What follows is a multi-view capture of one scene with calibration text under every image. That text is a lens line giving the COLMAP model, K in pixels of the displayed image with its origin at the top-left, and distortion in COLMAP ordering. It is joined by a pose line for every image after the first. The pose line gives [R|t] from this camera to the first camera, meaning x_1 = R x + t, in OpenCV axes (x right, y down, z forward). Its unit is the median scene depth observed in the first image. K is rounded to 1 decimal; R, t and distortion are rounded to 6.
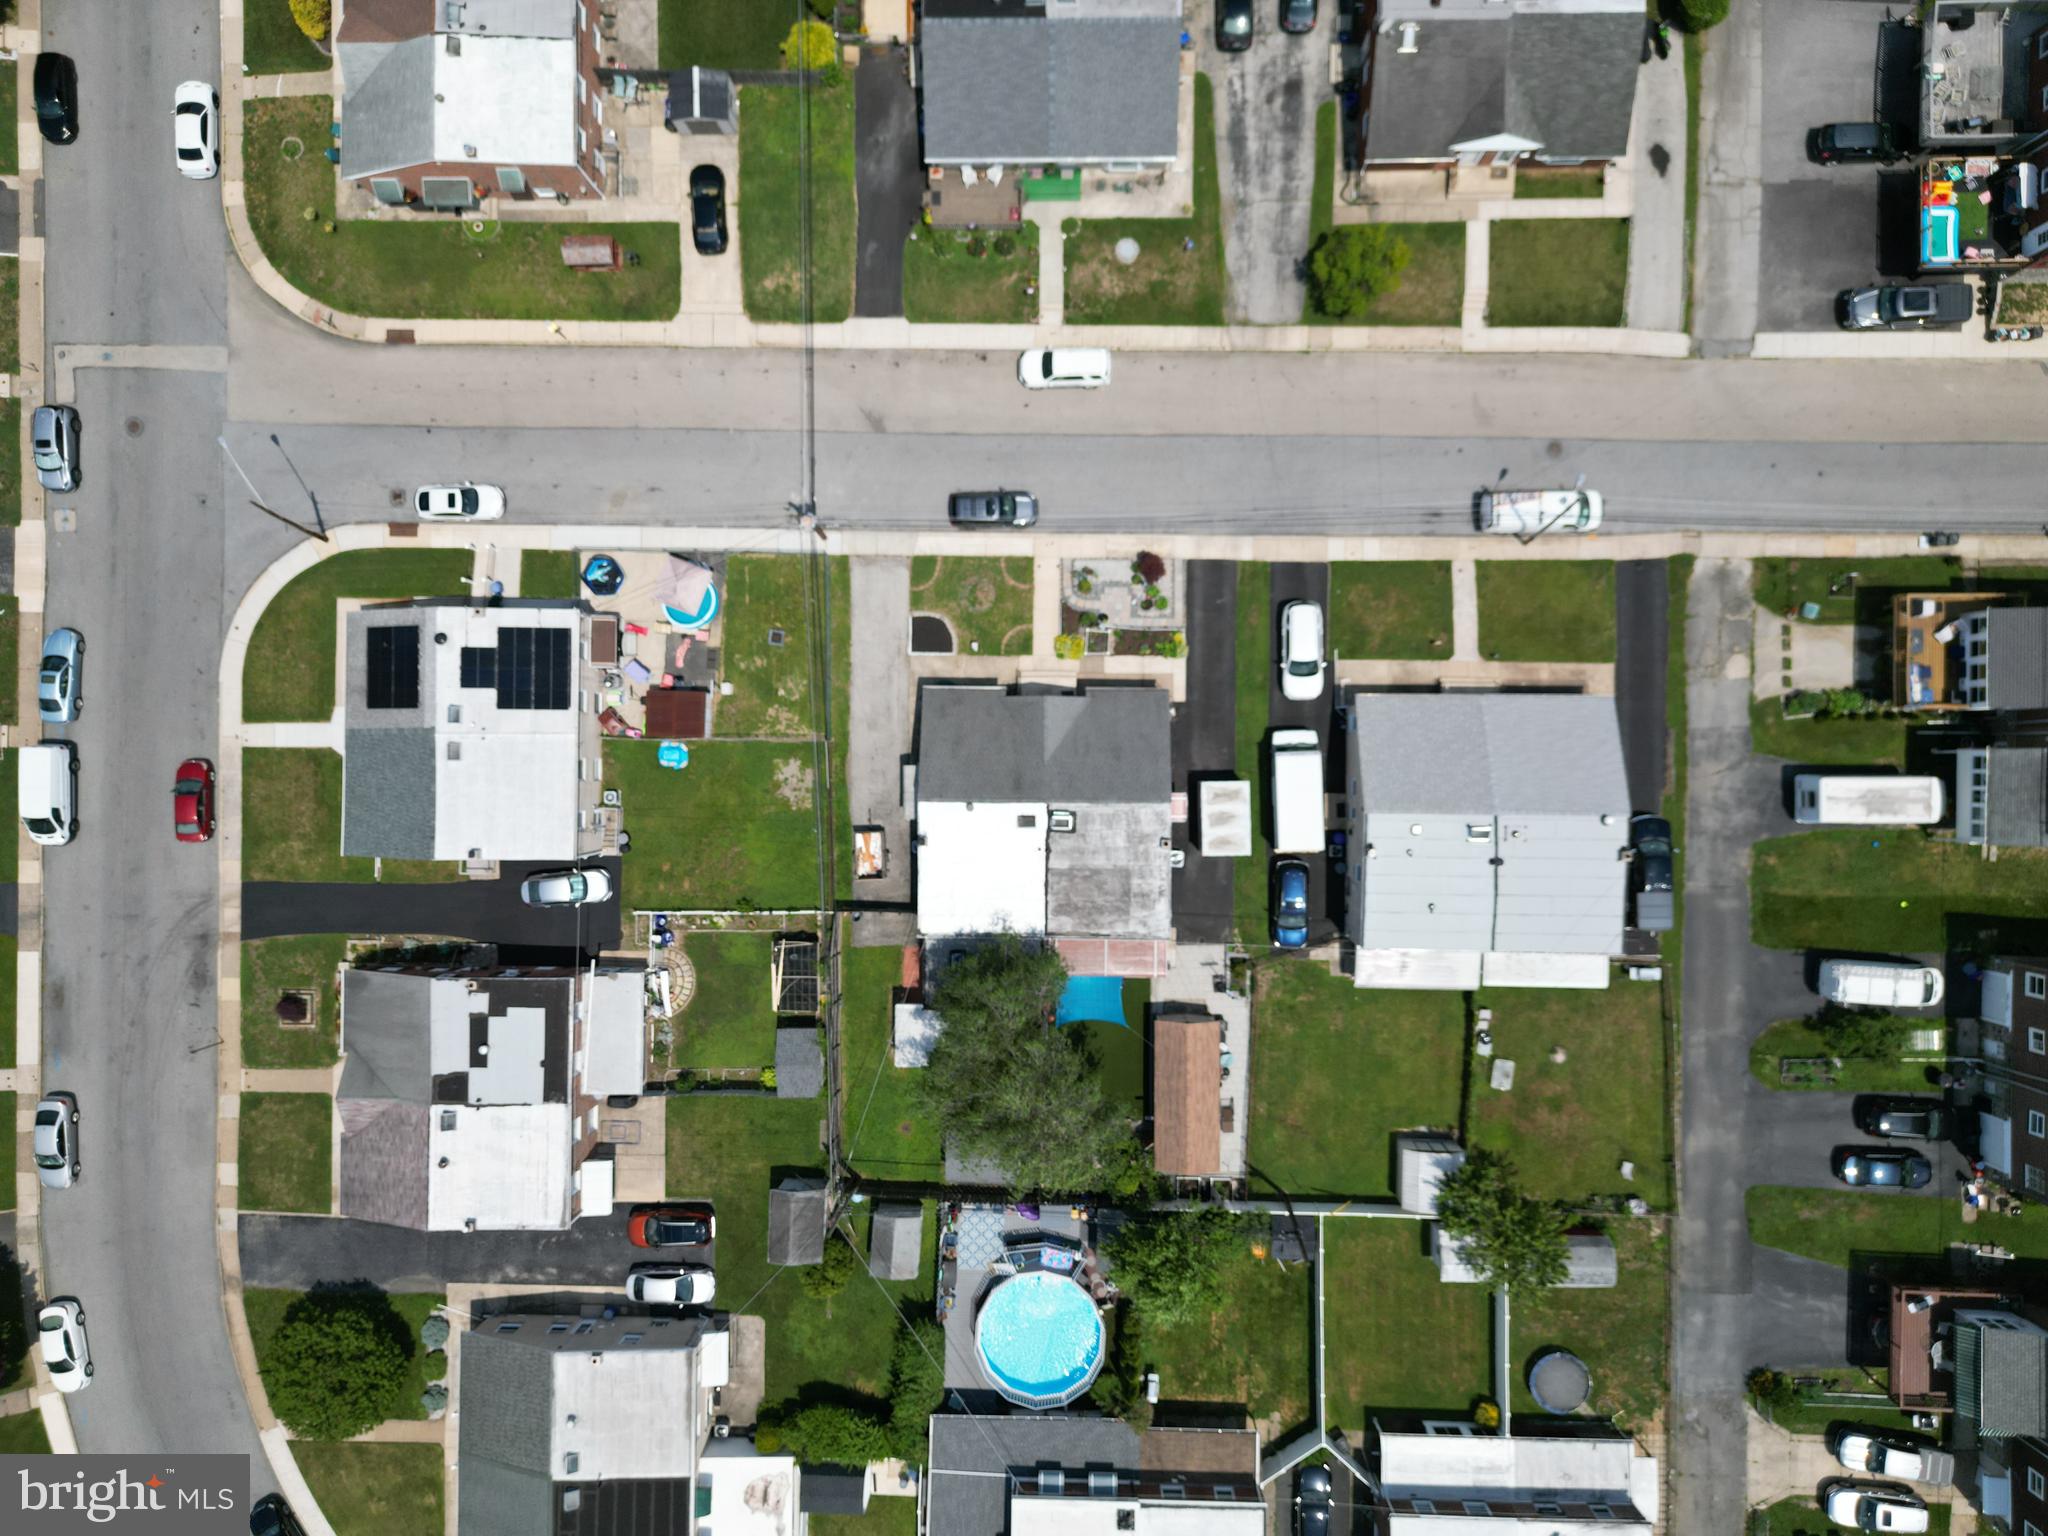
lens RADIAL K [[1455.0, 0, 1025.4], [0, 1455.0, 758.5], [0, 0, 1]] dist [0.054412, -0.054313]
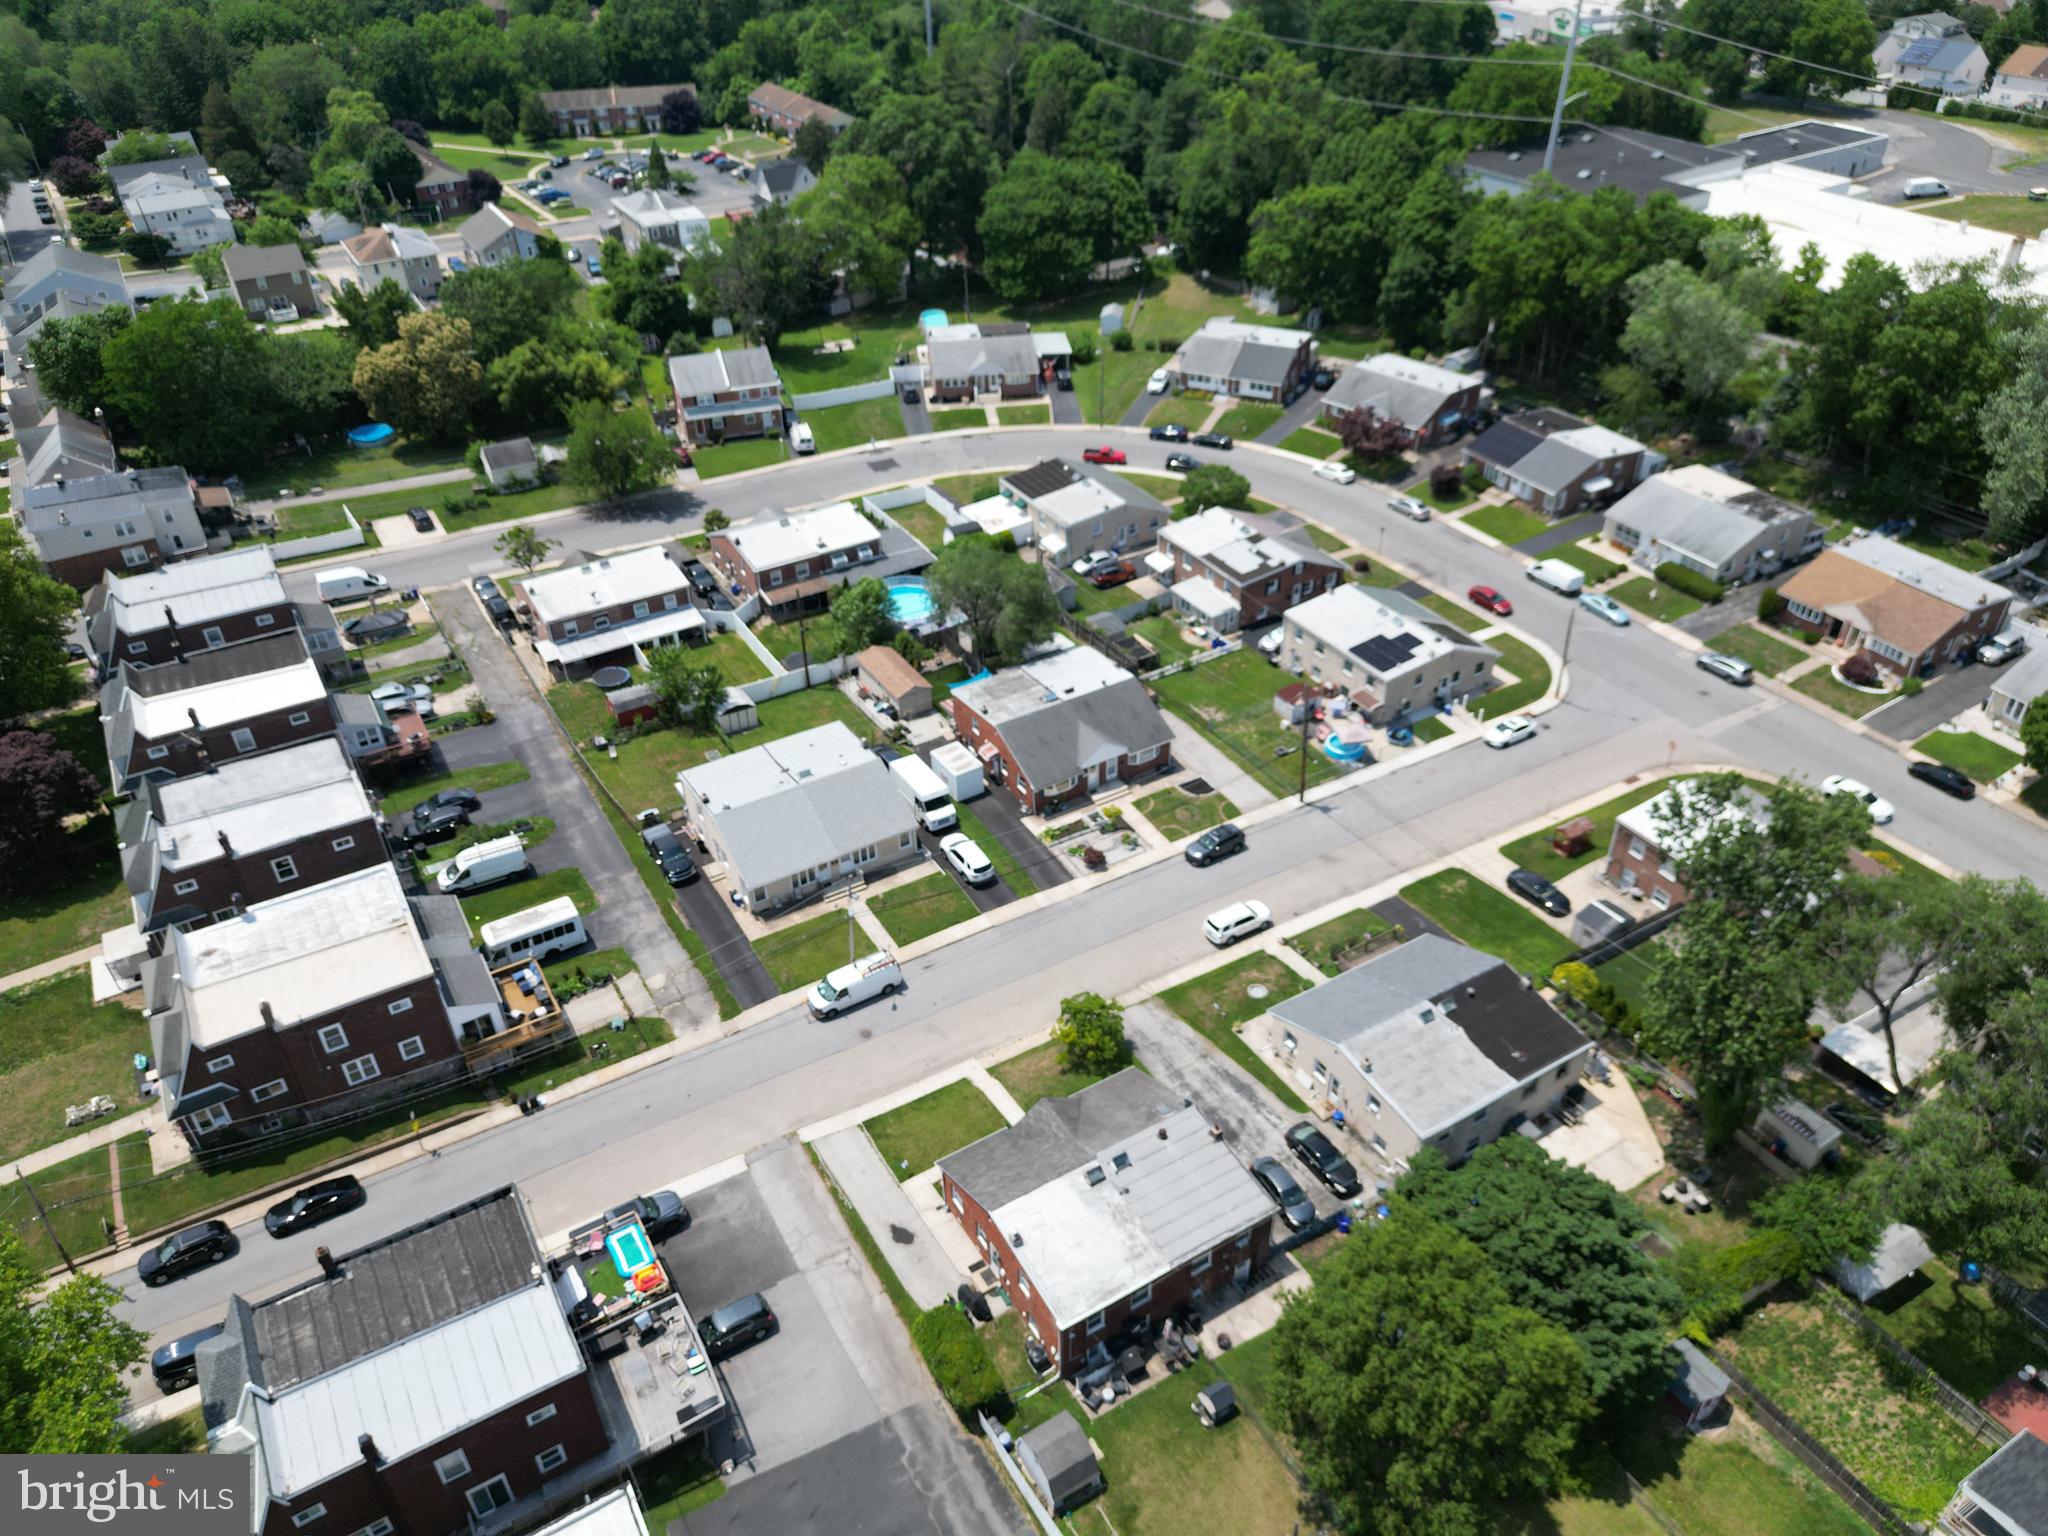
lens RADIAL K [[1445.2, 0, 1024.0], [0, 1445.2, 768.0], [0, 0, 1]] dist [0.069419, -0.073467]
pose [[-0.852565, 0.344010, -0.393435, 0.641011], [-0.520296, -0.487749, 0.700994, -0.997383], [0.049252, 0.802345, 0.594825, 0.138673]]
